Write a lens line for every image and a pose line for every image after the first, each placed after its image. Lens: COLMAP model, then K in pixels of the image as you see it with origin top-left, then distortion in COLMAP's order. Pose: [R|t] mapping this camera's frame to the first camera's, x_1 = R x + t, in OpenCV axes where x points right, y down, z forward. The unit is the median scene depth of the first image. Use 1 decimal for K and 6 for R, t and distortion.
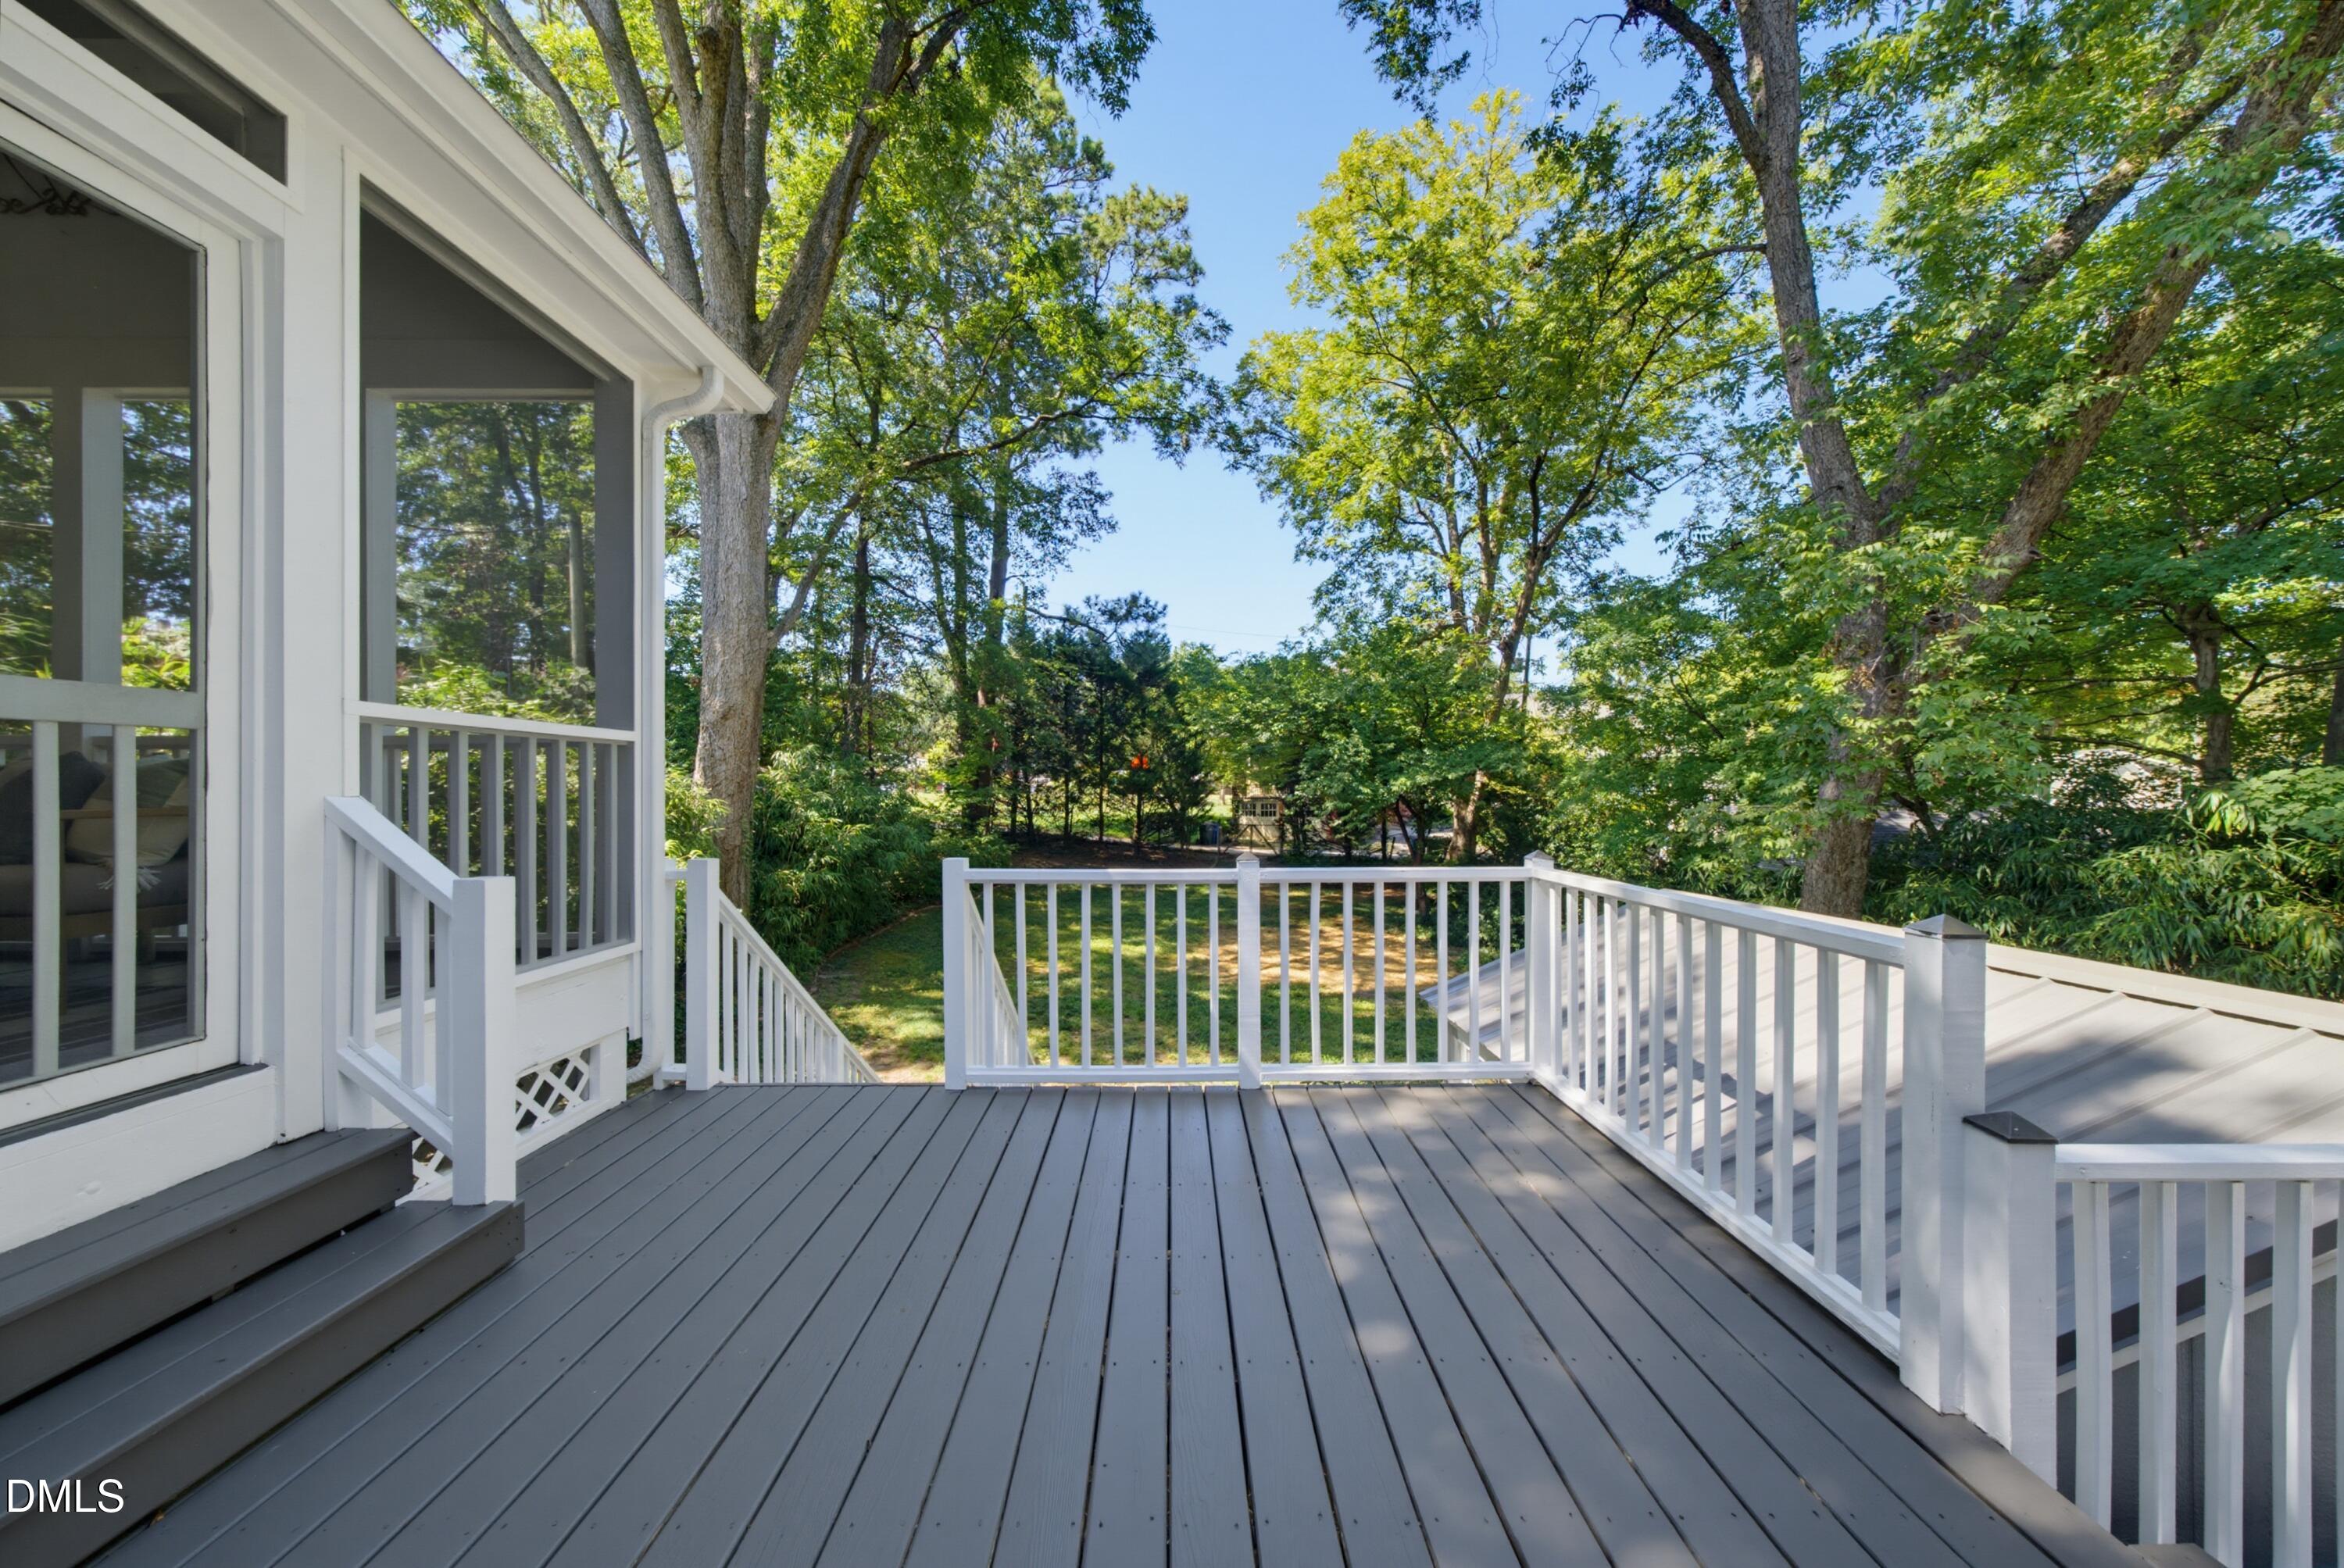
lens RADIAL K [[816.1, 0, 1175.2], [0, 816.1, 786.0], [0, 0, 1]] dist [-0.009381, 0.003366]
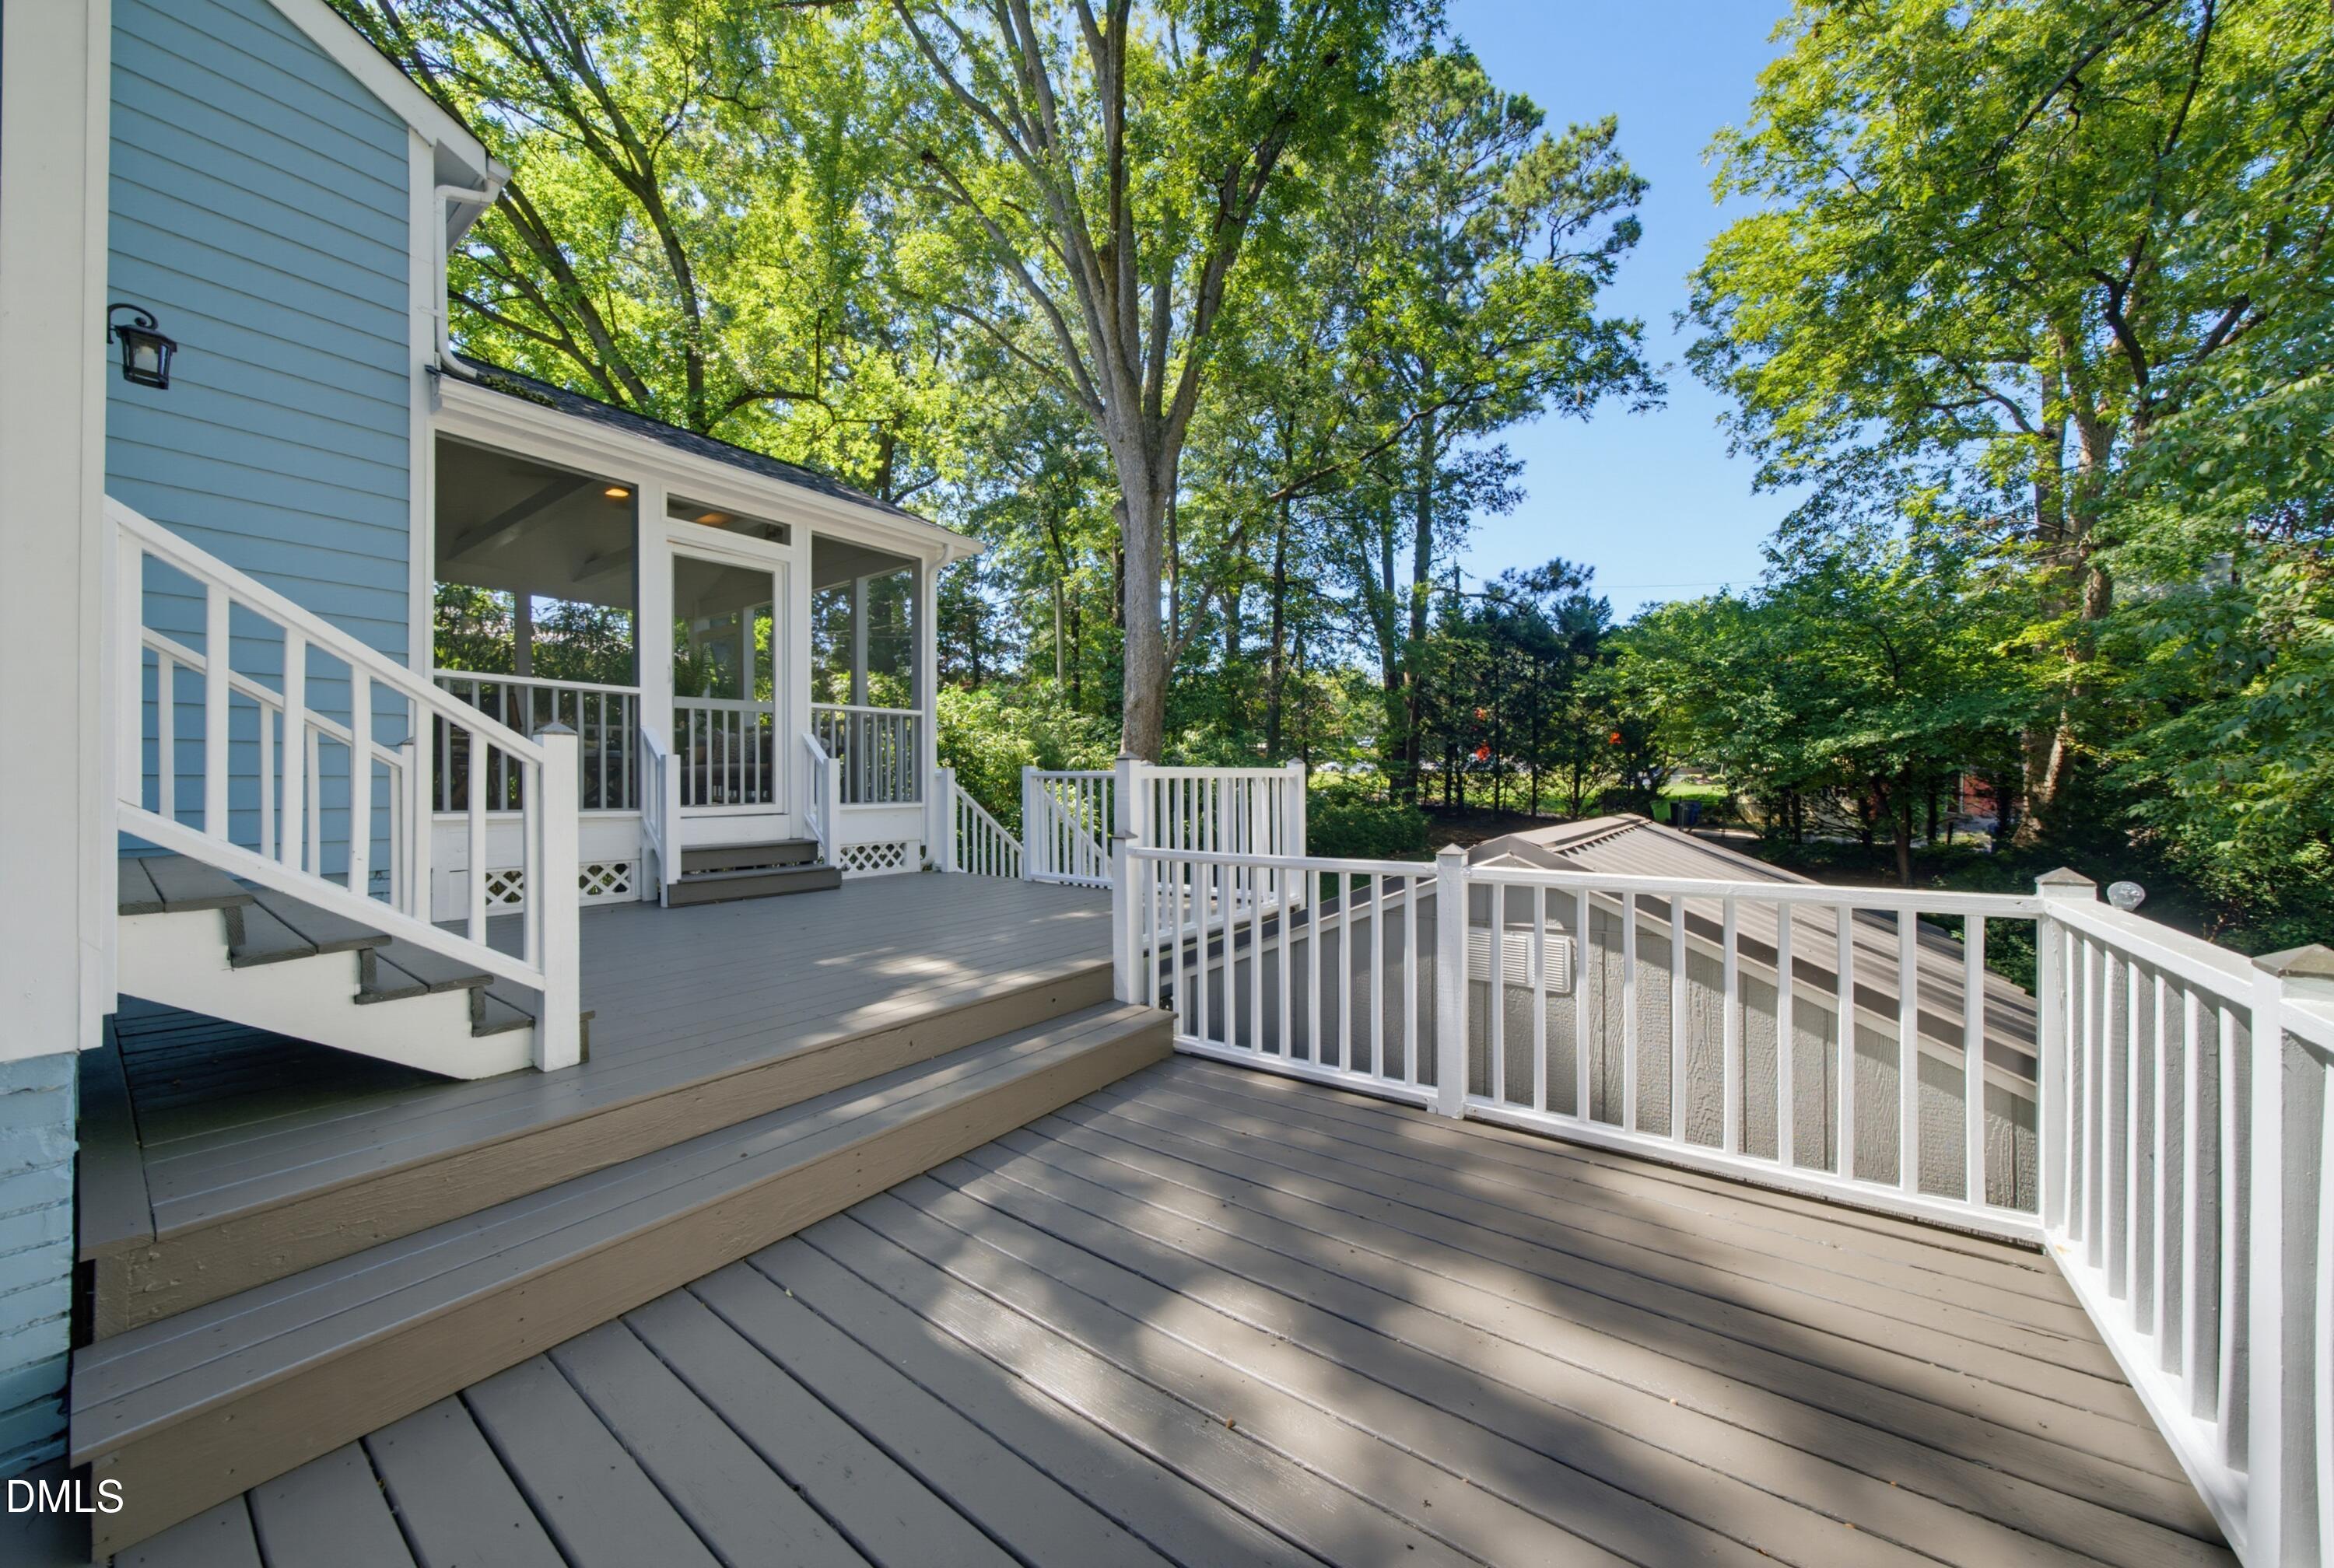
lens RADIAL K [[812.5, 0, 1152.9], [0, 812.5, 786.5], [0, 0, 1]] dist [-0.009381, 0.003366]
pose [[0.803576, -0.000368, -0.595202, 0.145329], [0.010052, 0.999866, 0.012953, 0.014028], [0.595117, -0.016392, 0.803472, -0.055262]]
